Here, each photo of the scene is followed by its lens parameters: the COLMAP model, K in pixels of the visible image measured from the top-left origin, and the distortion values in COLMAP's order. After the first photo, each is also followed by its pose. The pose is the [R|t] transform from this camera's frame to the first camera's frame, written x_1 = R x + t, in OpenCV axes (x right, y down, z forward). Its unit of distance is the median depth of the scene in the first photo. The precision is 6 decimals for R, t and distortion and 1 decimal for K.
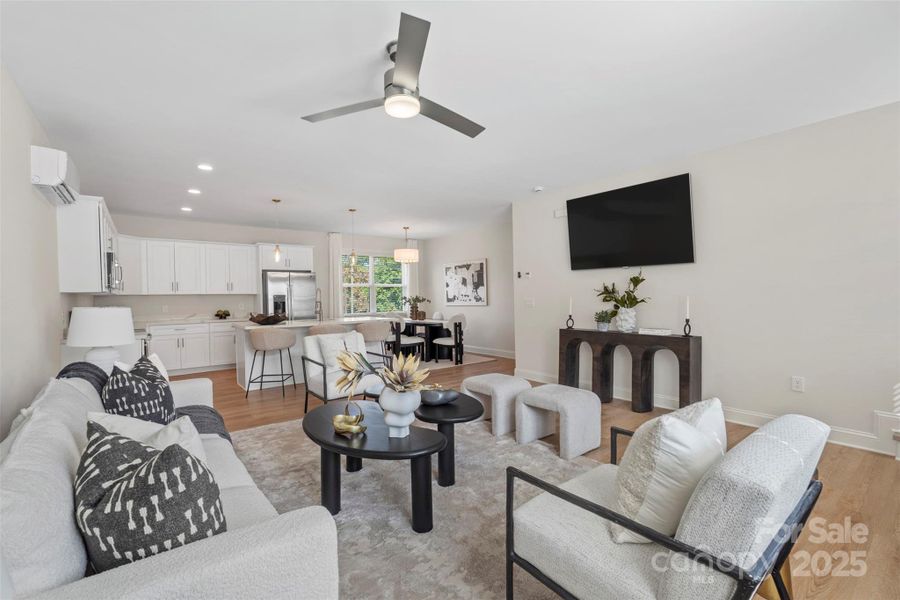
lens RADIAL K [[401.1, 0, 448.4], [0, 401.1, 297.4], [0, 0, 1]] dist [-0.000439, 0.000947]
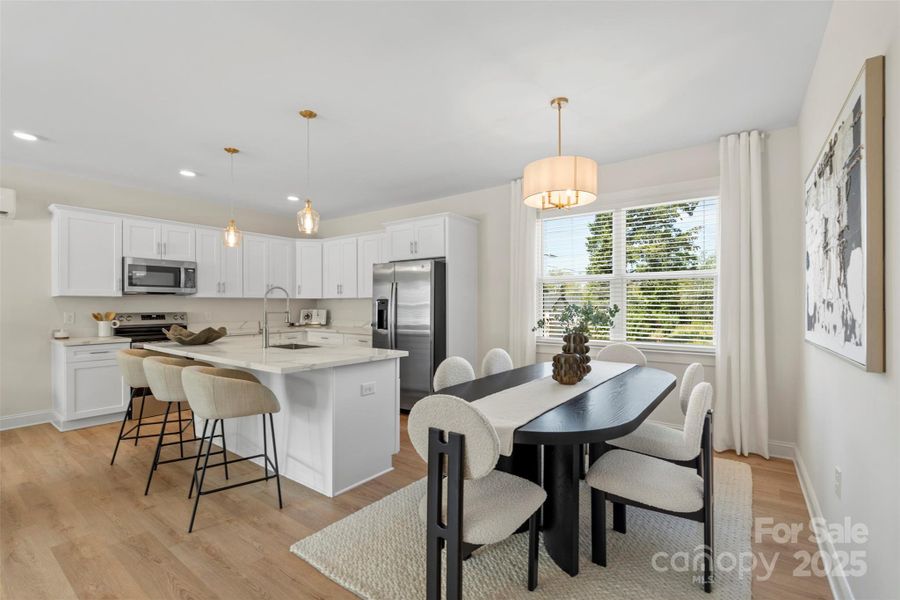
lens RADIAL K [[401.1, 0, 449.5], [0, 401.1, 303.9], [0, 0, 1]] dist [-0.000439, 0.000947]
pose [[0.282447, 0.017272, -0.959127, 0.231255], [-0.008547, 0.999844, 0.015488, -0.010107], [0.959245, 0.003823, 0.282550, 0.914616]]
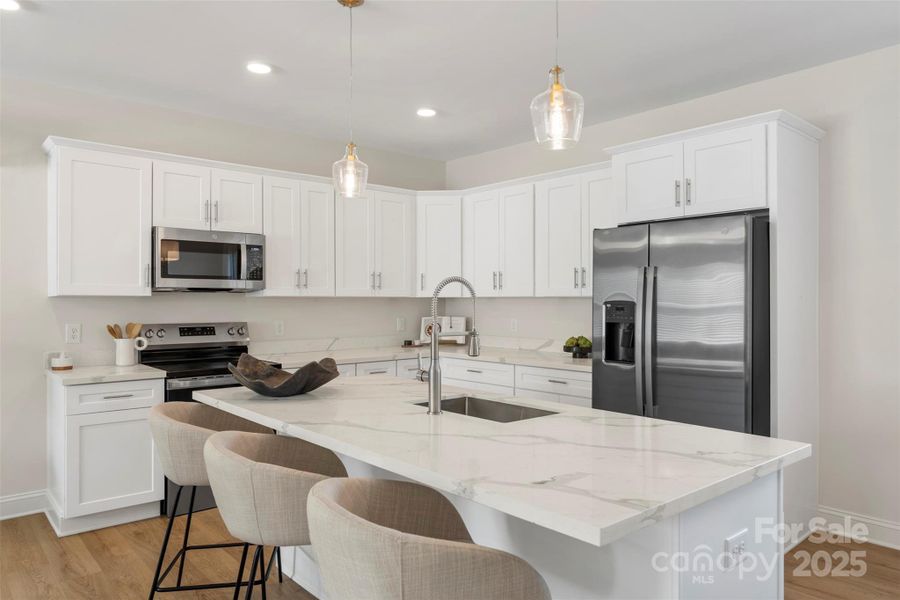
lens RADIAL K [[609.7, 0, 447.1], [0, 609.7, 297.9], [0, 0, 1]] dist [0.004112, 0.002464]
pose [[0.068762, 0.012831, -0.997551, 0.048258], [-0.006333, 0.999903, 0.012425, -0.014389], [0.997613, 0.005463, 0.068836, 0.827139]]
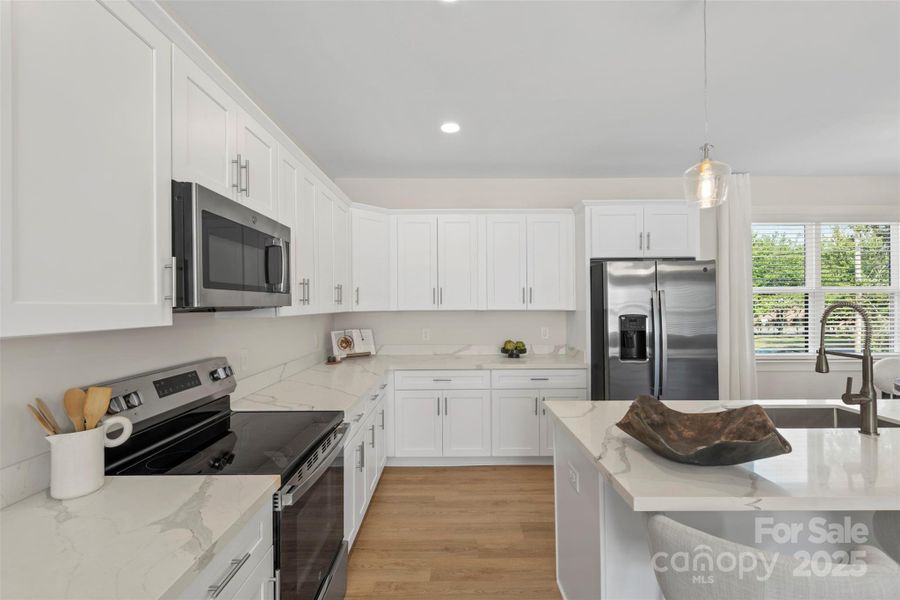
lens RADIAL K [[401.1, 0, 454.3], [0, 401.1, 302.3], [0, 0, 1]] dist [-0.000439, 0.000947]
pose [[0.802239, 0.011658, -0.596890, -0.315110], [-0.011560, 0.999925, 0.003993, -0.019644], [0.596892, 0.003697, 0.802313, 0.536886]]
